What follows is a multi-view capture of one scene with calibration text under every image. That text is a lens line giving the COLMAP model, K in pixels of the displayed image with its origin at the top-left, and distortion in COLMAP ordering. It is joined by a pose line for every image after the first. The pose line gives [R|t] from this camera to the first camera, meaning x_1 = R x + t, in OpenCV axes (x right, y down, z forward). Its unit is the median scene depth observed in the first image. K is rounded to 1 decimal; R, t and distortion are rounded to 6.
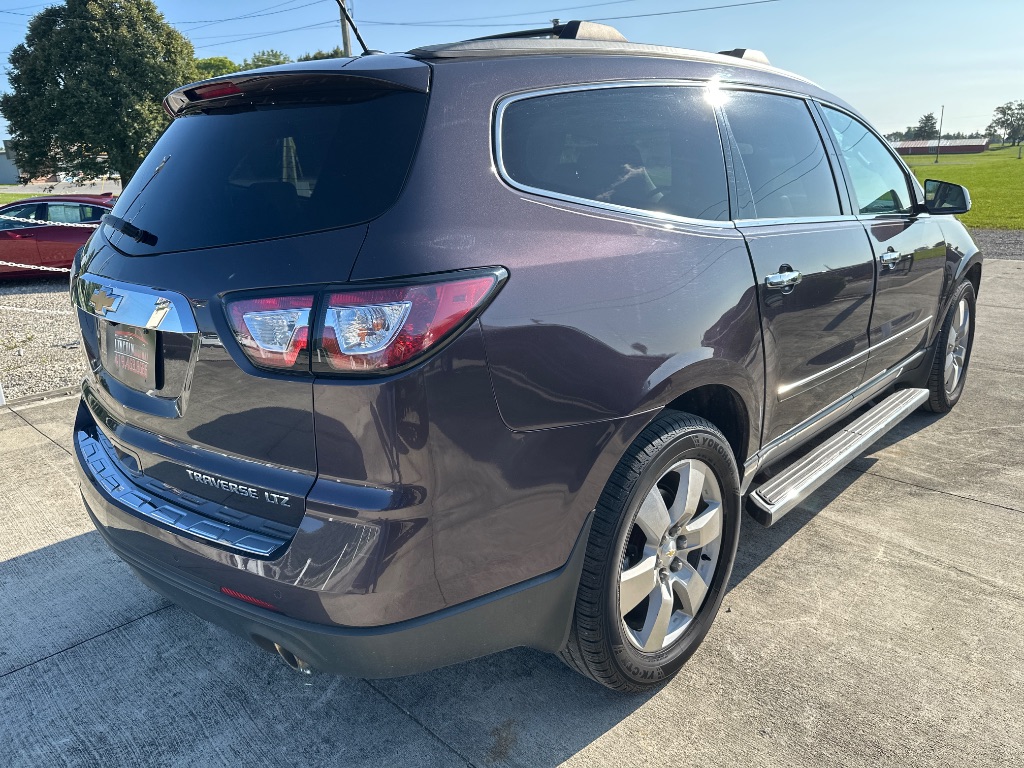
lens RADIAL K [[774.2, 0, 511.3], [0, 774.2, 357.6], [0, 0, 1]] dist [0.001833, 0.004085]
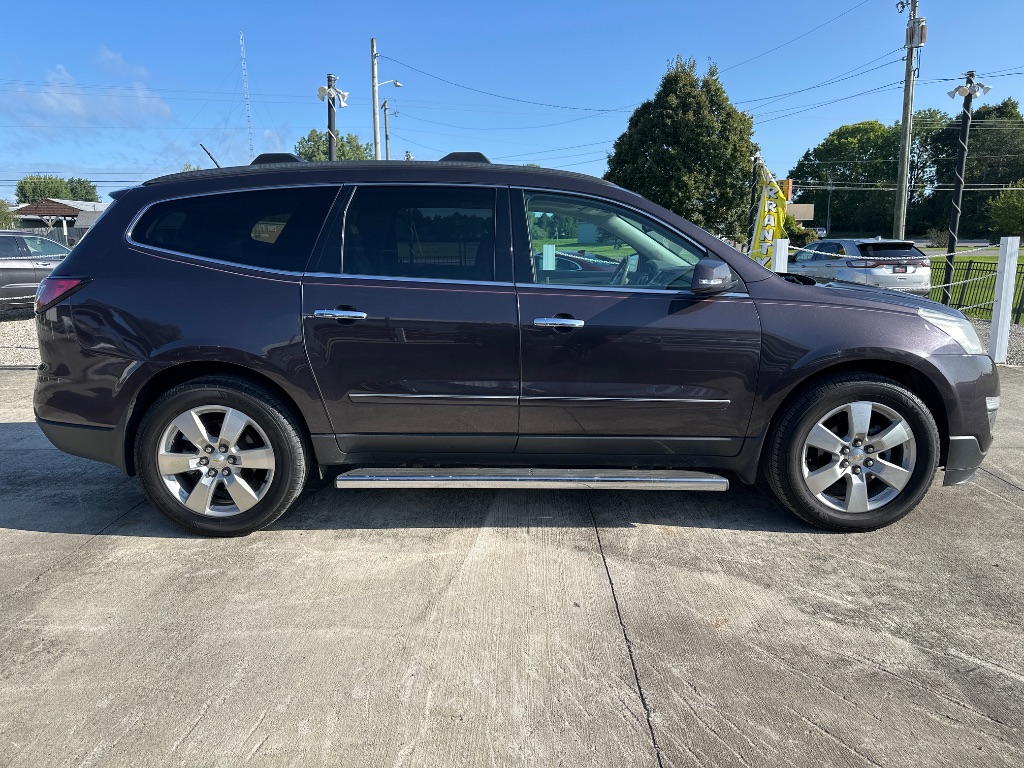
lens RADIAL K [[771.7, 0, 512.0], [0, 771.7, 384.0], [0, 0, 1]] dist [0.015125, 0.001498]
pose [[0.666162, 0.163949, -0.727563, 0.252906], [-0.195104, 0.979876, 0.042166, -0.015094], [0.719835, 0.113861, 0.684743, 0.039617]]
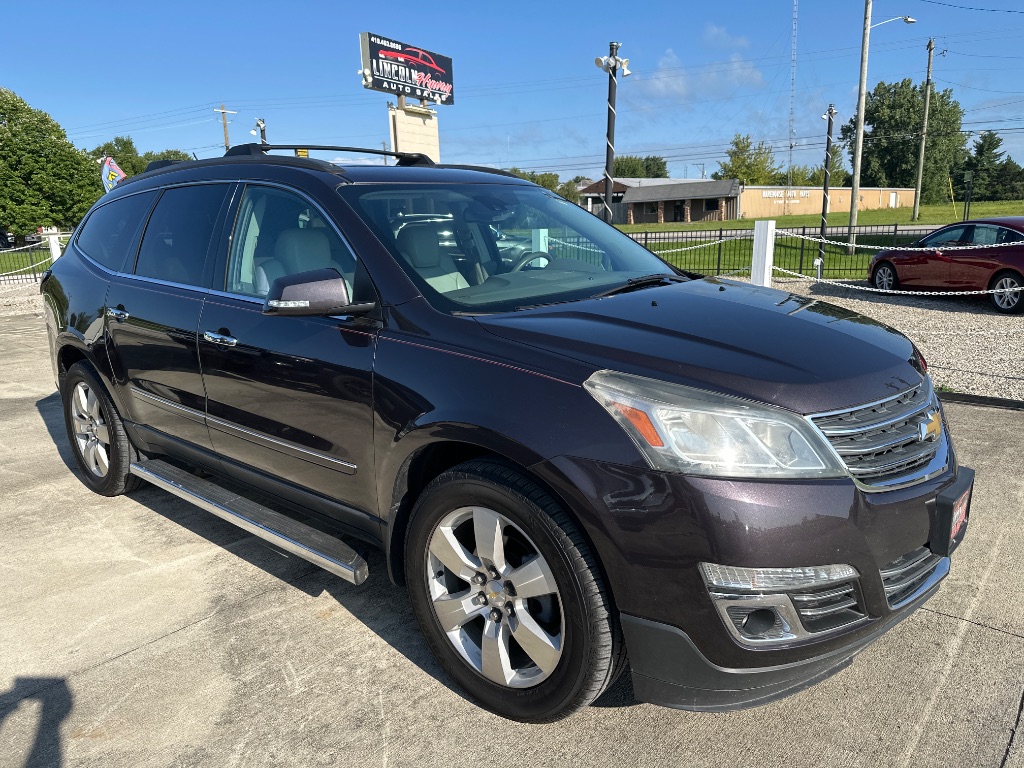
lens RADIAL K [[771.6, 0, 512.0], [0, 771.6, 384.0], [0, 0, 1]] dist [0.149774, -0.185199]
pose [[-0.013179, 0.242597, -0.970038, 0.292069], [-0.226006, 0.944294, 0.239229, -0.079437], [0.974037, 0.222387, 0.042384, 0.264928]]
